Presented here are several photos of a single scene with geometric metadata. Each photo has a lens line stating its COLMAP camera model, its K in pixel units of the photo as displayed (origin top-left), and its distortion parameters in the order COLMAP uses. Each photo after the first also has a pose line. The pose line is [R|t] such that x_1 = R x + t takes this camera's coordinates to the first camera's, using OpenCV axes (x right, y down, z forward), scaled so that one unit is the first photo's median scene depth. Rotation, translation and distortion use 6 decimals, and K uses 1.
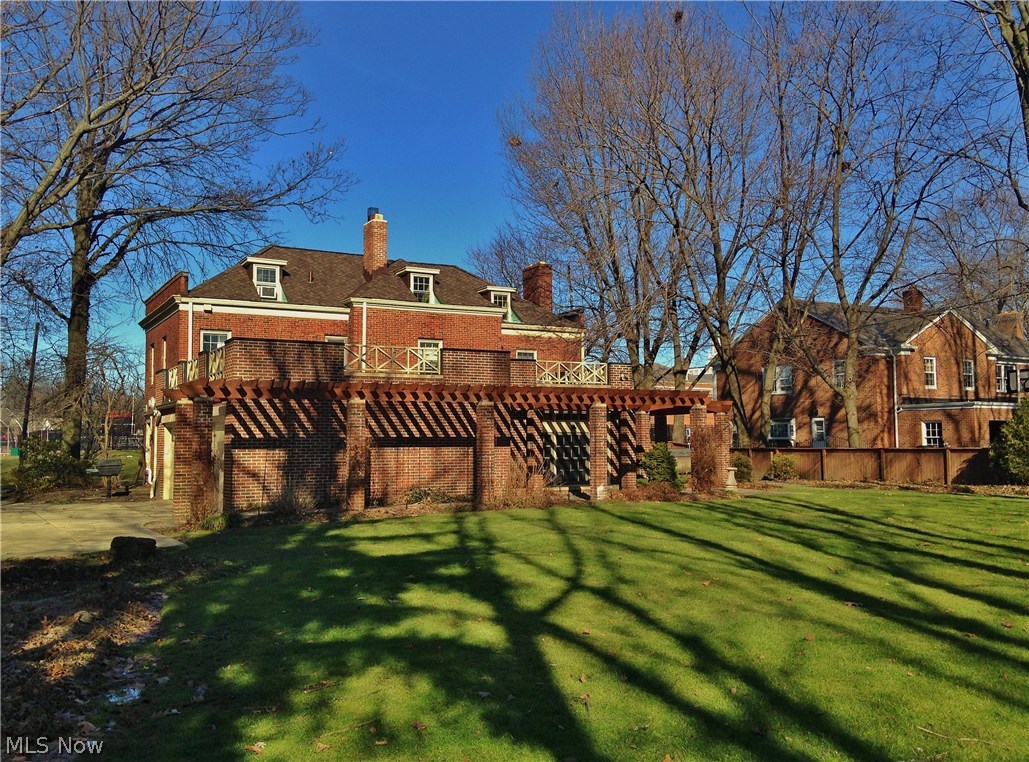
lens RADIAL K [[919.2, 0, 514.5], [0, 919.2, 381.0], [0, 0, 1]] dist [0.155752, -0.002158]
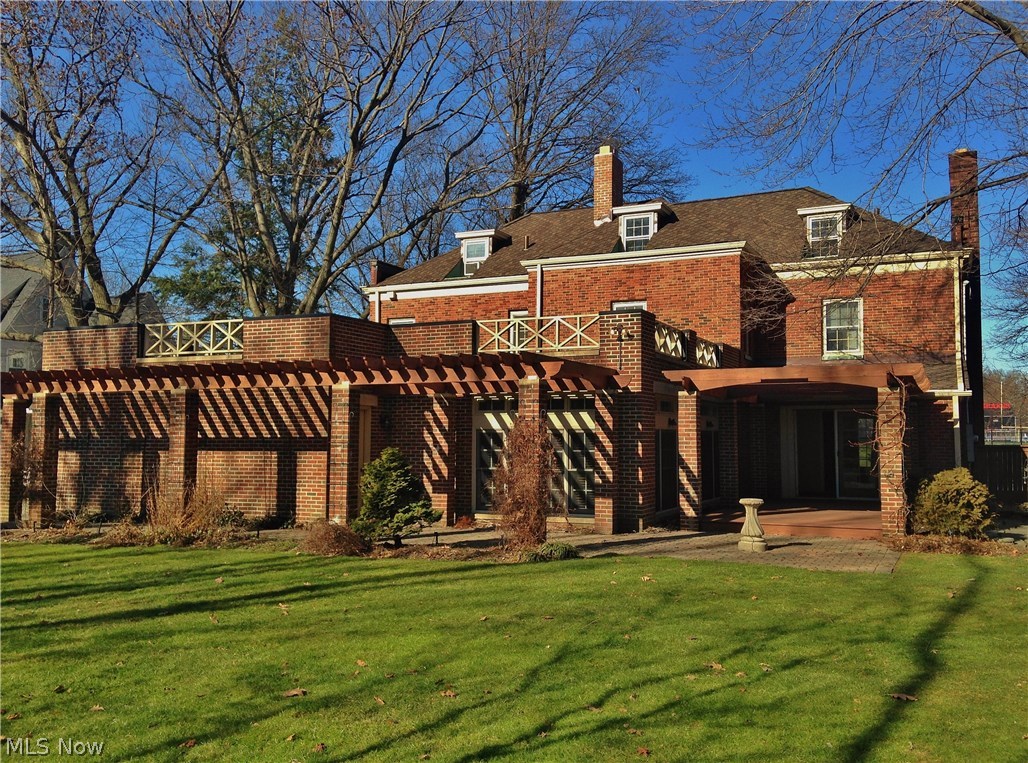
lens RADIAL K [[918.3, 0, 514.0], [0, 918.3, 381.5], [0, 0, 1]] dist [0.155752, -0.002158]
pose [[0.614483, -0.041868, -0.787818, 0.522802], [0.049643, 0.998664, -0.014353, 0.030386], [0.787366, -0.030290, 0.615741, 0.576792]]
